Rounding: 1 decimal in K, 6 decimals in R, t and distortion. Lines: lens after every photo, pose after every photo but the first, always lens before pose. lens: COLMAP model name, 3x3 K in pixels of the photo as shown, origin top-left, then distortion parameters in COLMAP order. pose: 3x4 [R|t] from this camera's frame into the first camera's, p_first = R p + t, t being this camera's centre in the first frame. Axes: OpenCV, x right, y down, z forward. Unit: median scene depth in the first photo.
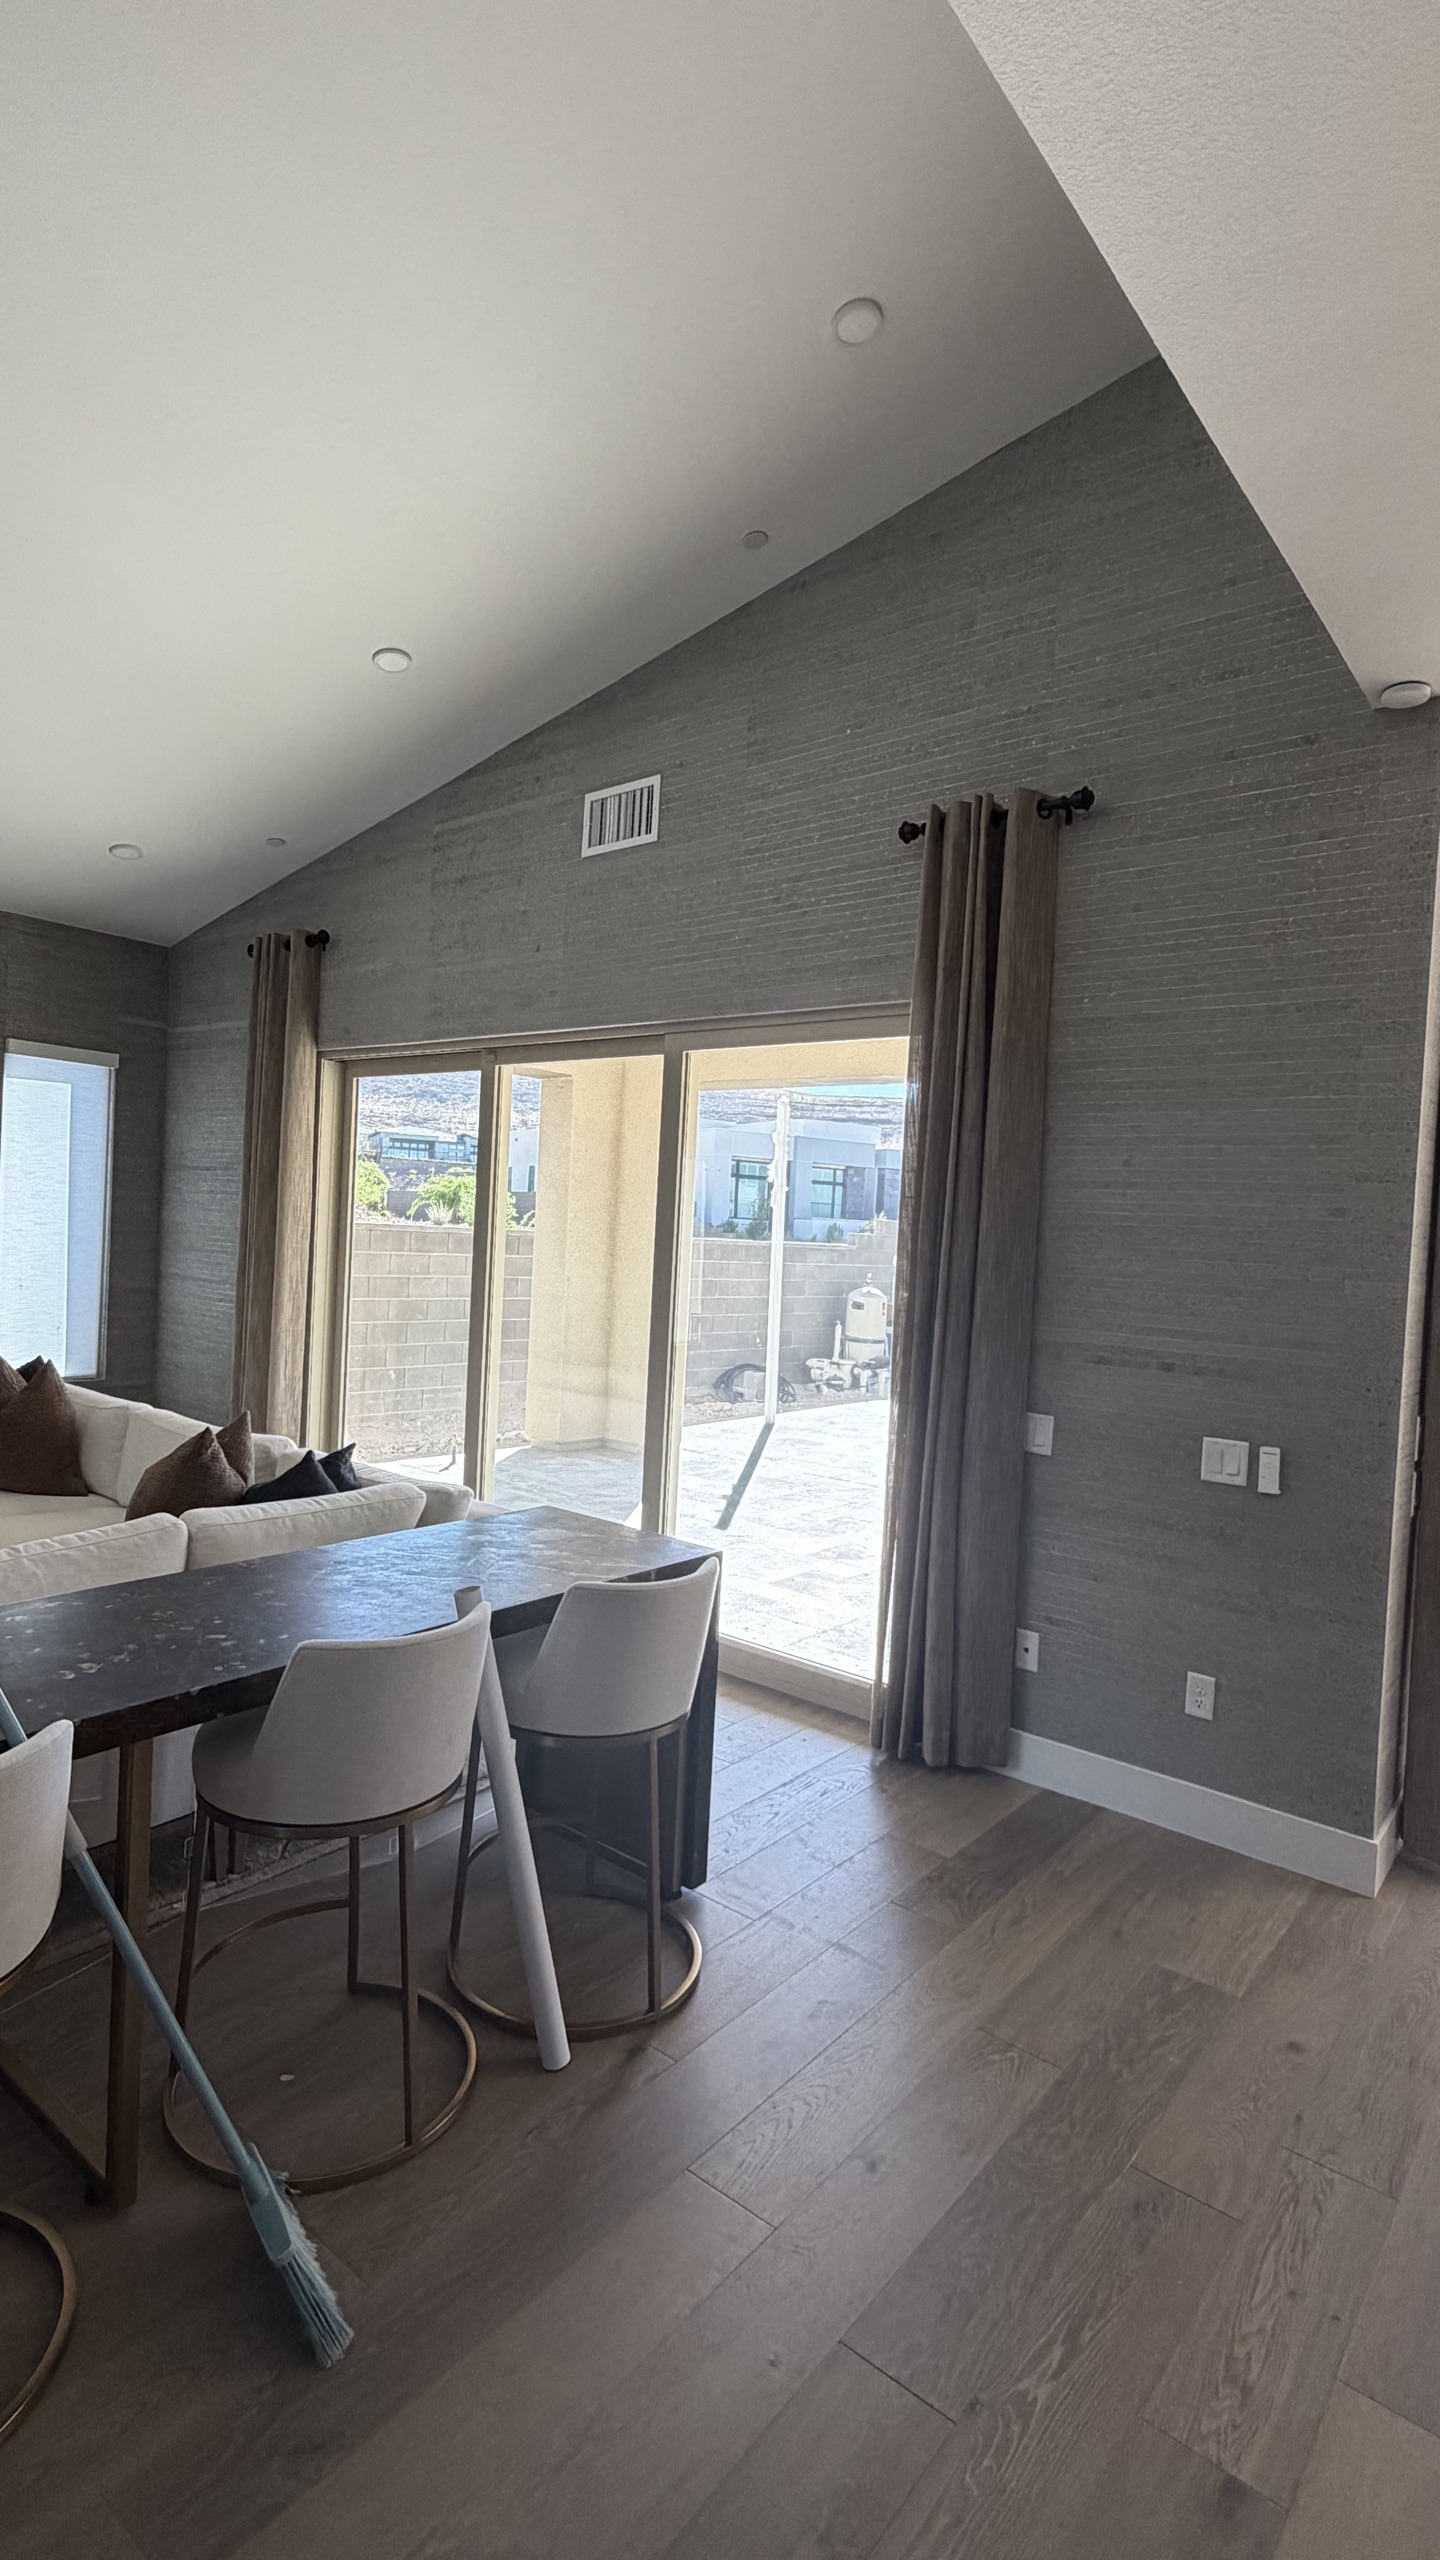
lens RADIAL K [[1245.1, 0, 726.0], [0, 1245.1, 1281.1], [0, 0, 1]] dist [0.000666, 0.000590]
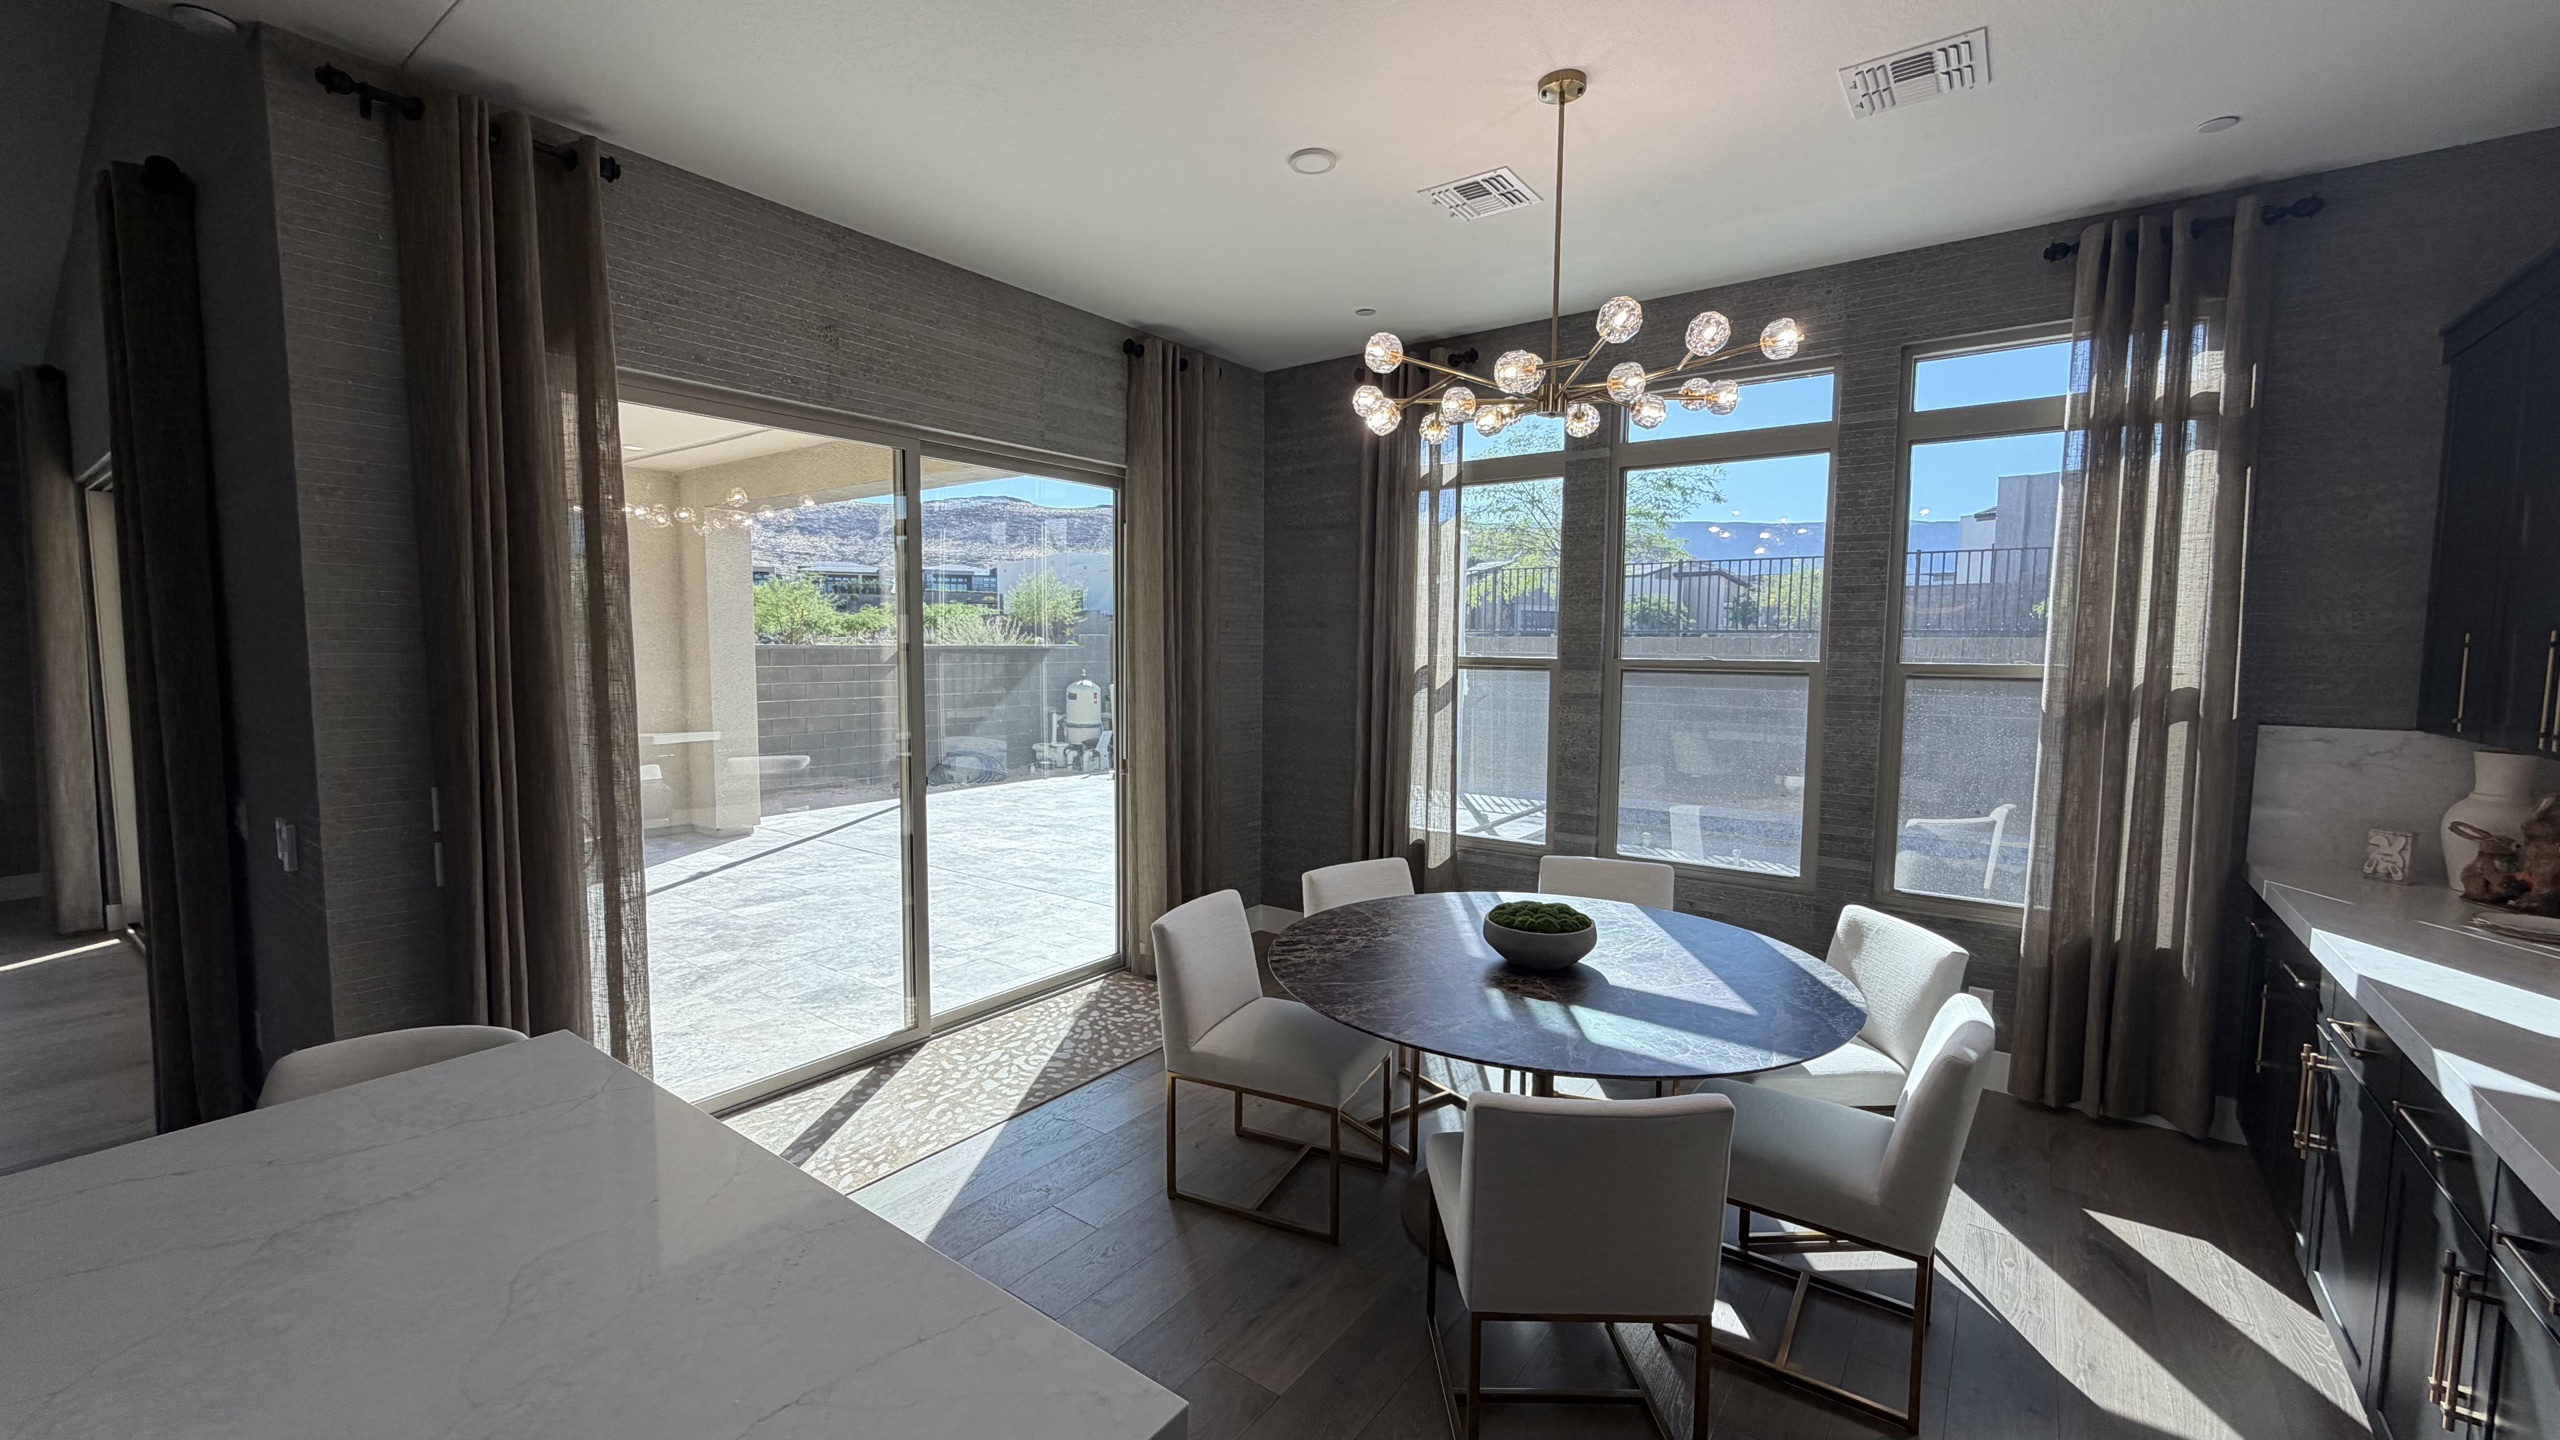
lens RADIAL K [[1013.9, 0, 1282.4], [0, 1013.9, 719.7], [0, 0, 1]] dist [0.002355, -0.000422]
pose [[0.998520, -0.046387, 0.028400, 0.766592], [0.045233, 0.998174, 0.040022, 0.034242], [-0.030205, -0.038678, 0.998795, 0.100232]]
